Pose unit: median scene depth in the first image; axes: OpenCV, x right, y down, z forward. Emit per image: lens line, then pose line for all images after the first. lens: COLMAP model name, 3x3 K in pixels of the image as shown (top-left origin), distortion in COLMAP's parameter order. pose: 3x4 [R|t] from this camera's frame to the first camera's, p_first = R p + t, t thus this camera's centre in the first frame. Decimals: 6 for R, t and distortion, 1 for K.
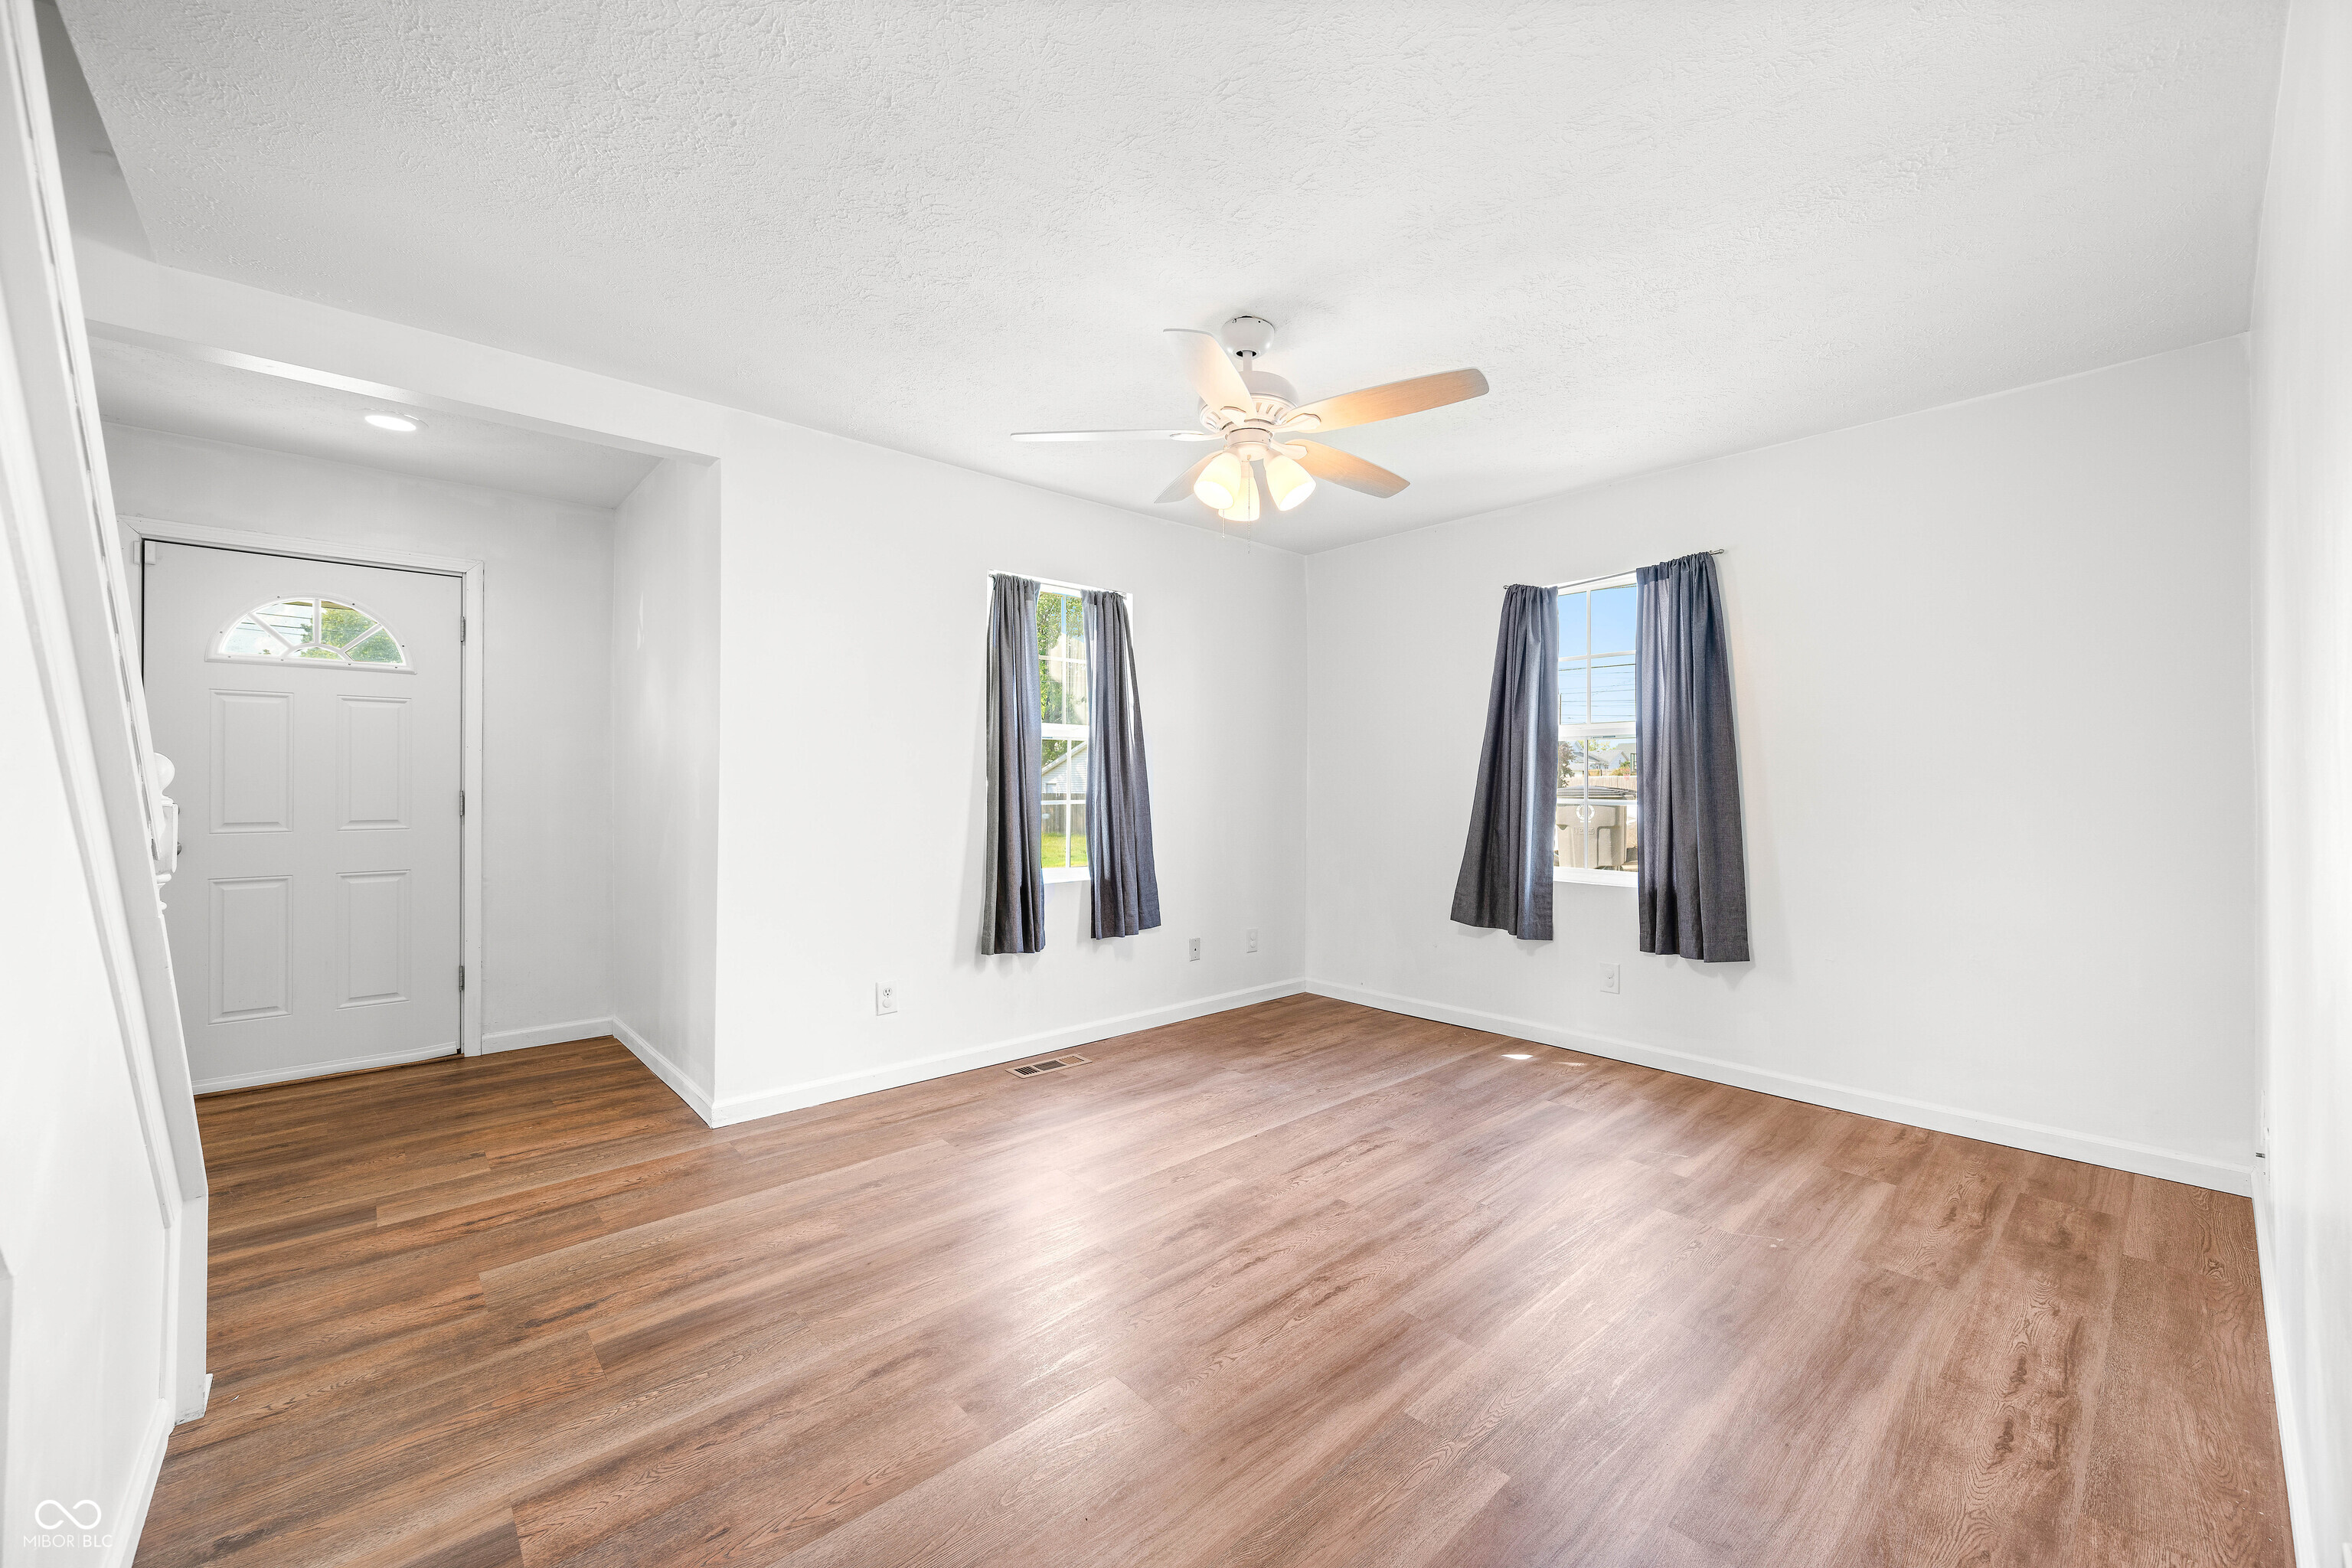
lens RADIAL K [[924.0, 0, 1180.2], [0, 924.0, 768.1], [0, 0, 1]] dist [0.000067, 0.000176]
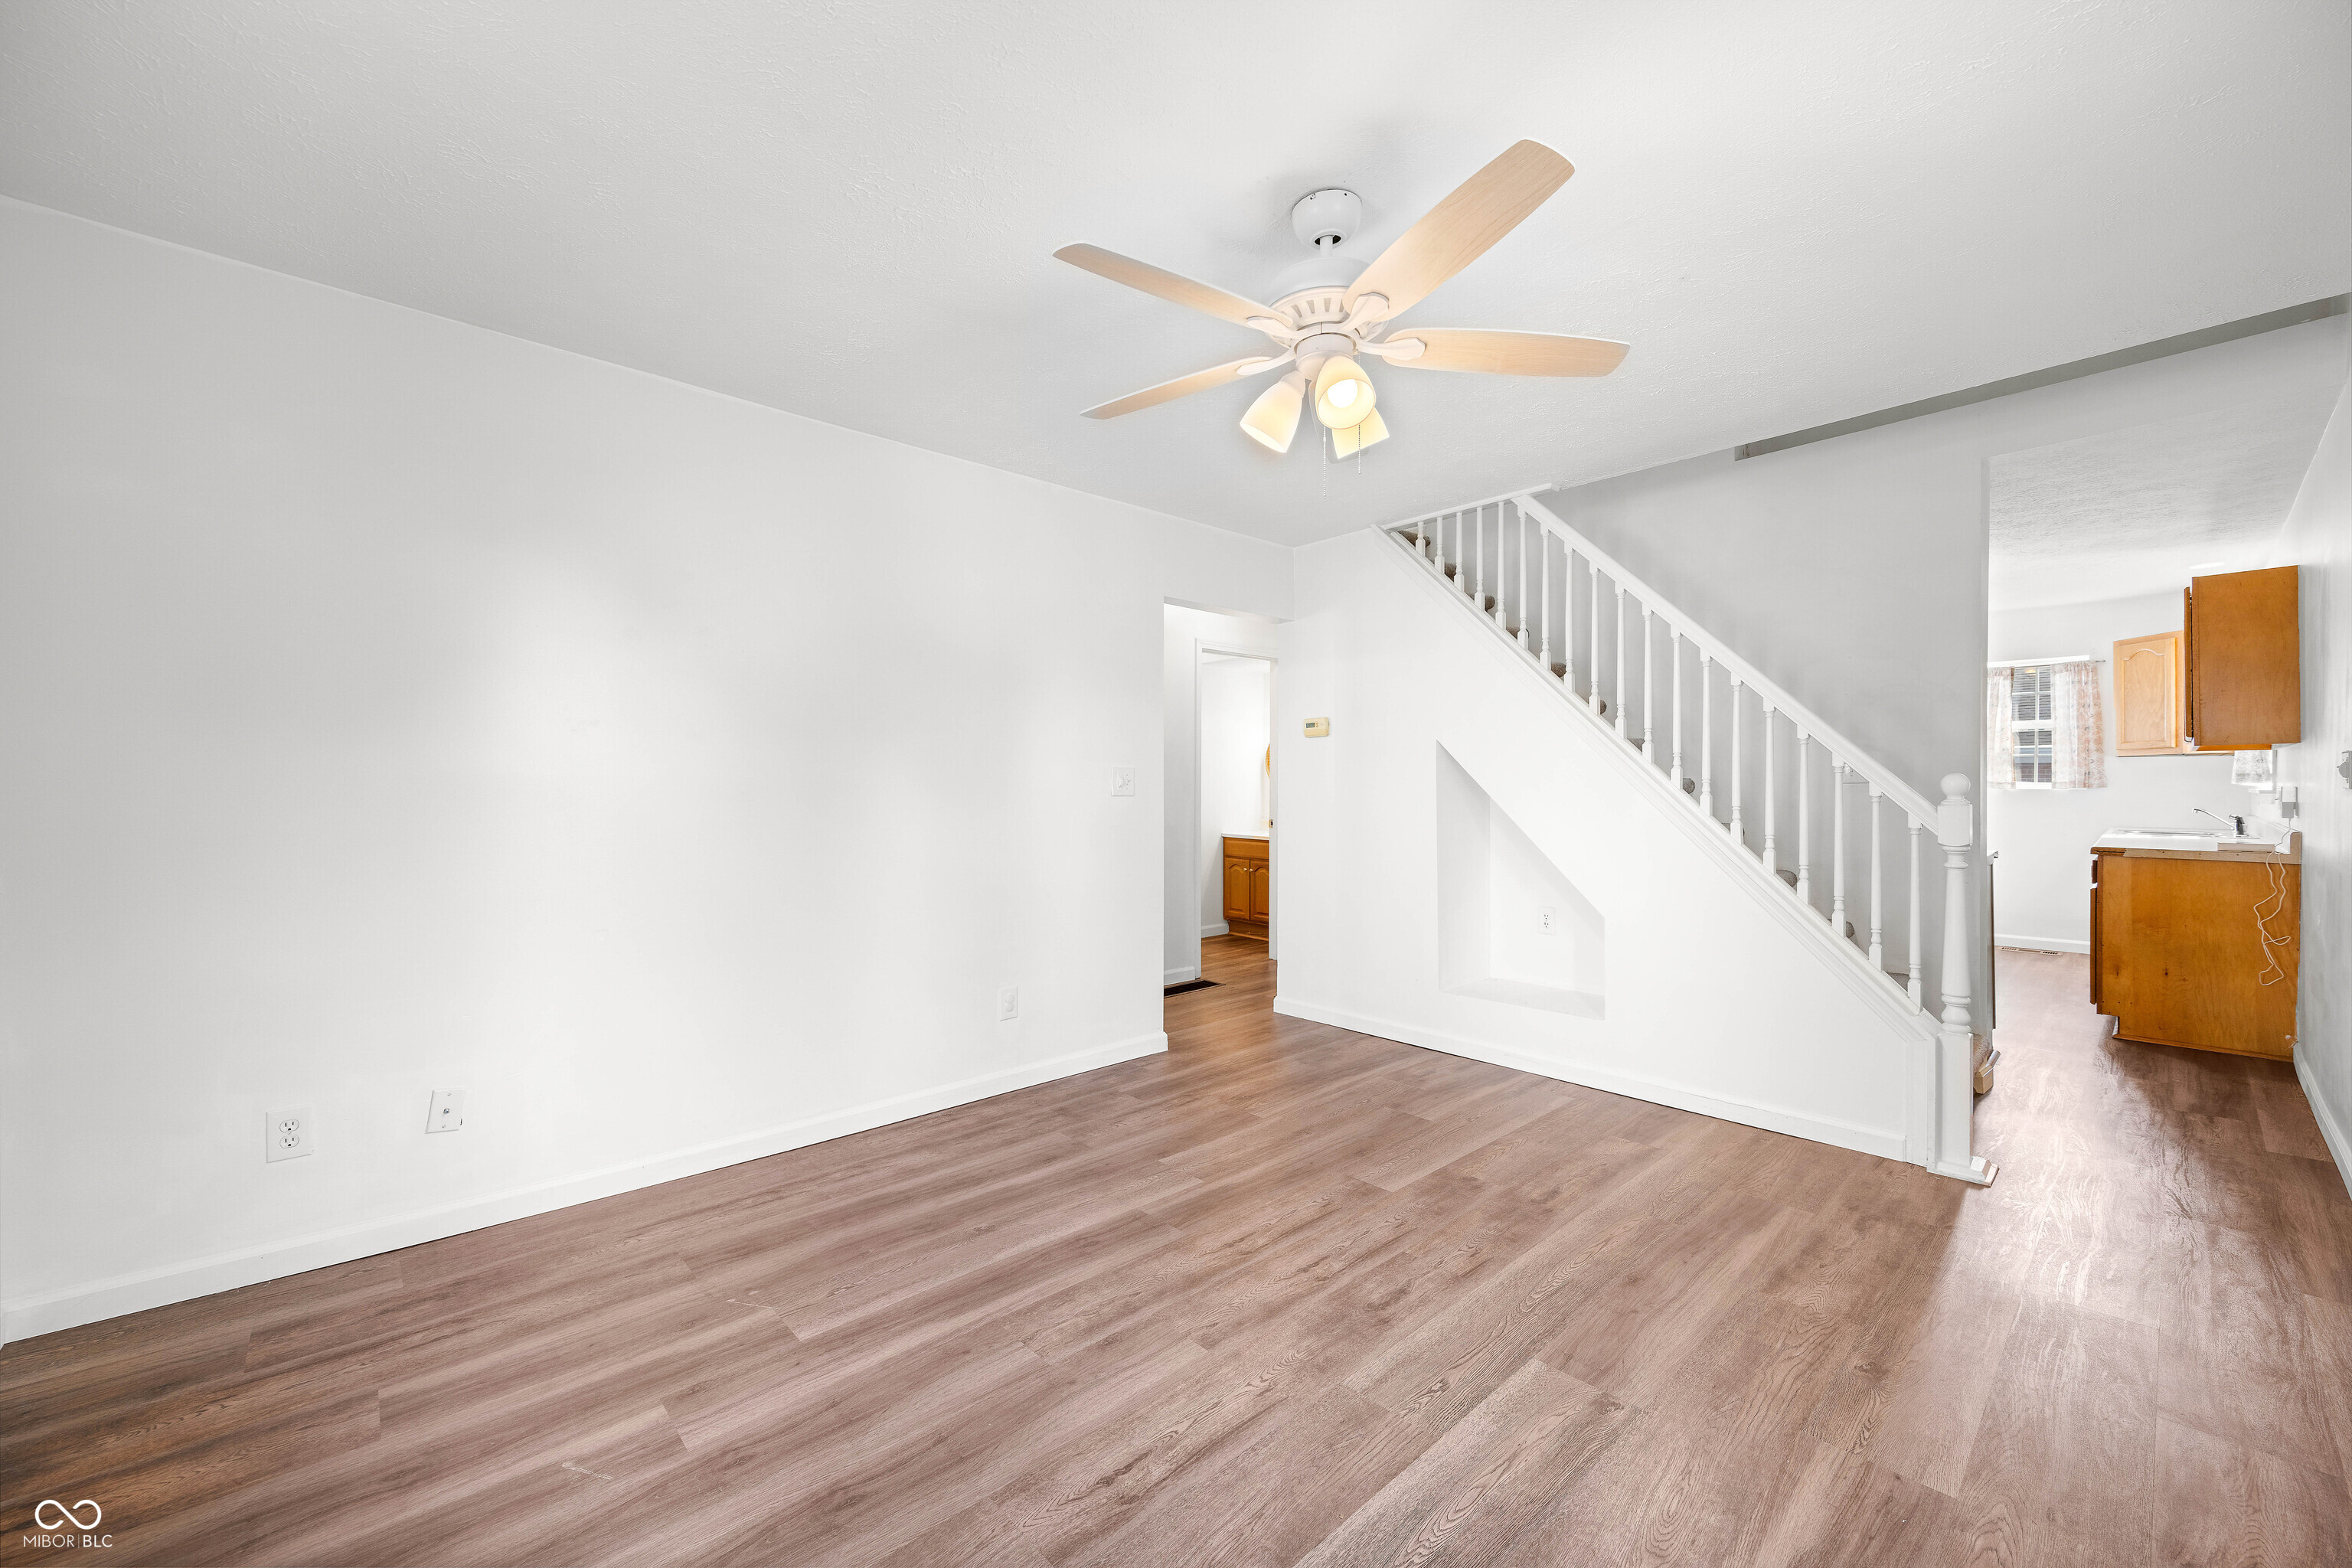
lens RADIAL K [[924.0, 0, 1180.2], [0, 924.0, 768.1], [0, 0, 1]] dist [0.000067, 0.000176]
pose [[-0.999925, -0.000423, -0.012233, 0.211641], [-0.000022, 0.999464, -0.032744, 0.019607], [0.012241, -0.032741, -0.999389, 1.832423]]
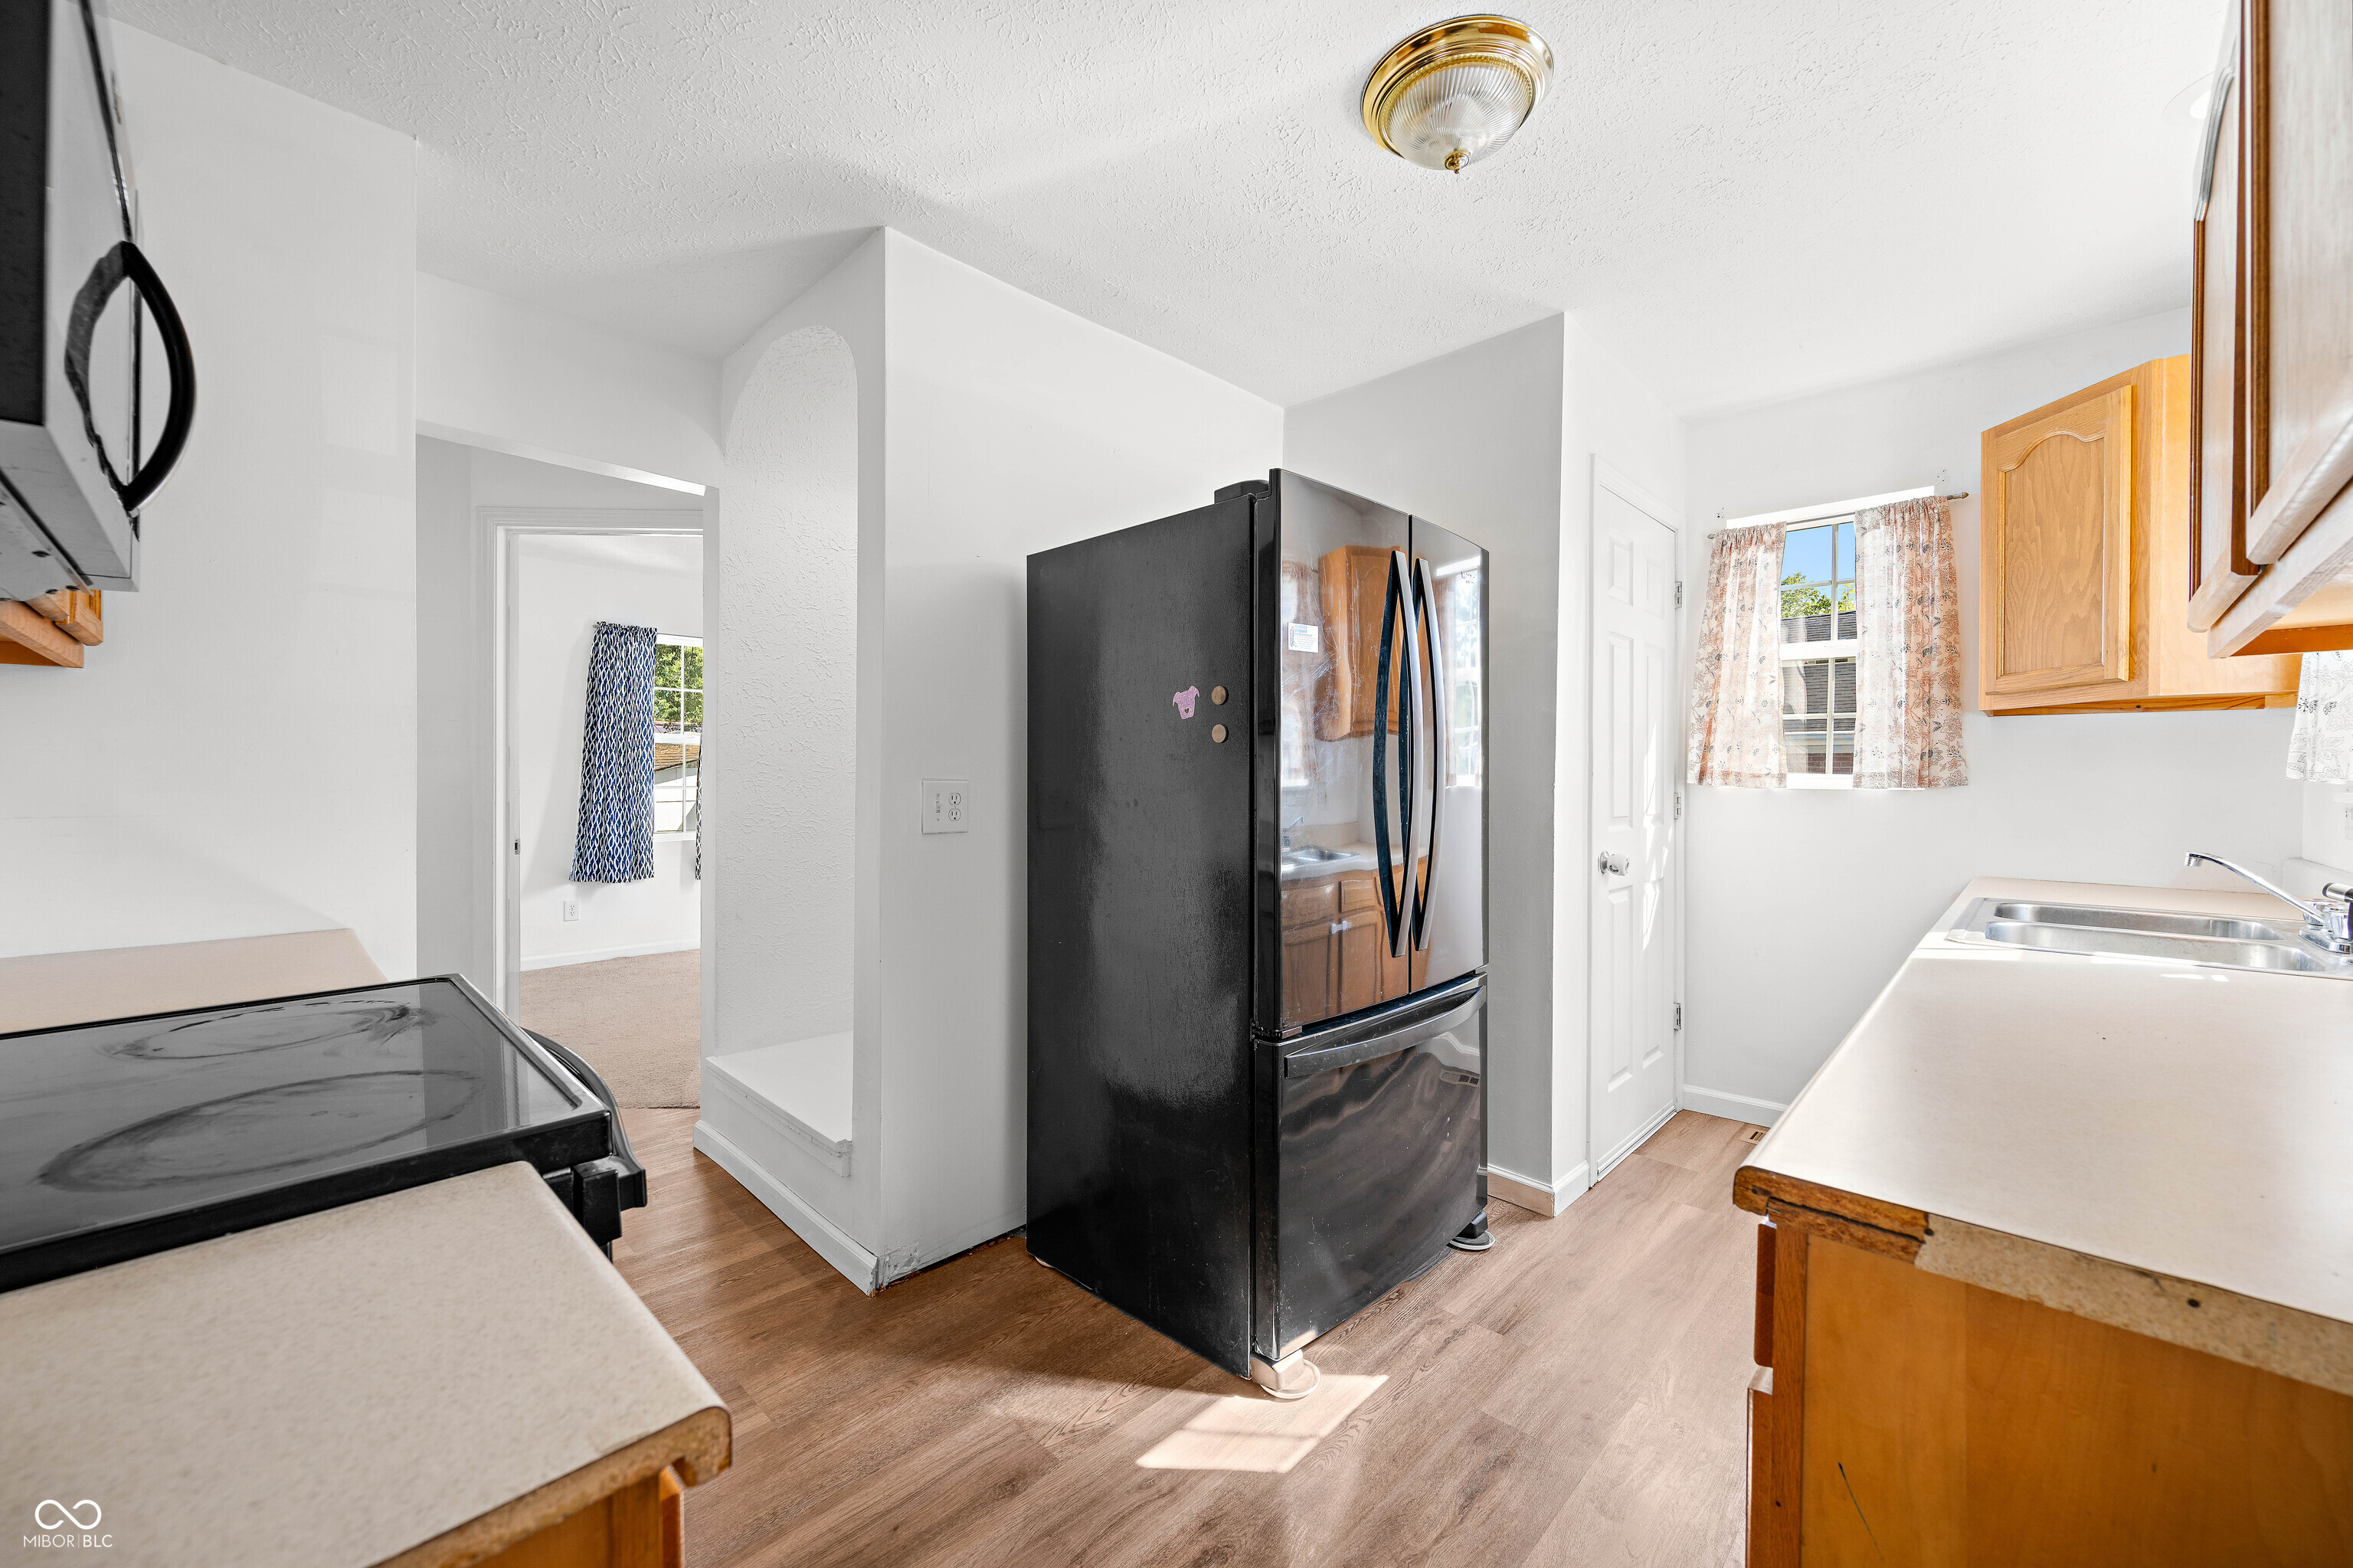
lens RADIAL K [[939.2, 0, 1184.6], [0, 939.2, 770.6], [0, 0, 1]] dist [0.001321, 0.000277]
pose [[-0.997027, -0.005068, -0.076887, -1.338598], [-0.003373, 0.999749, -0.022163, -0.000935], [0.076980, -0.021838, -0.996793, 0.379389]]
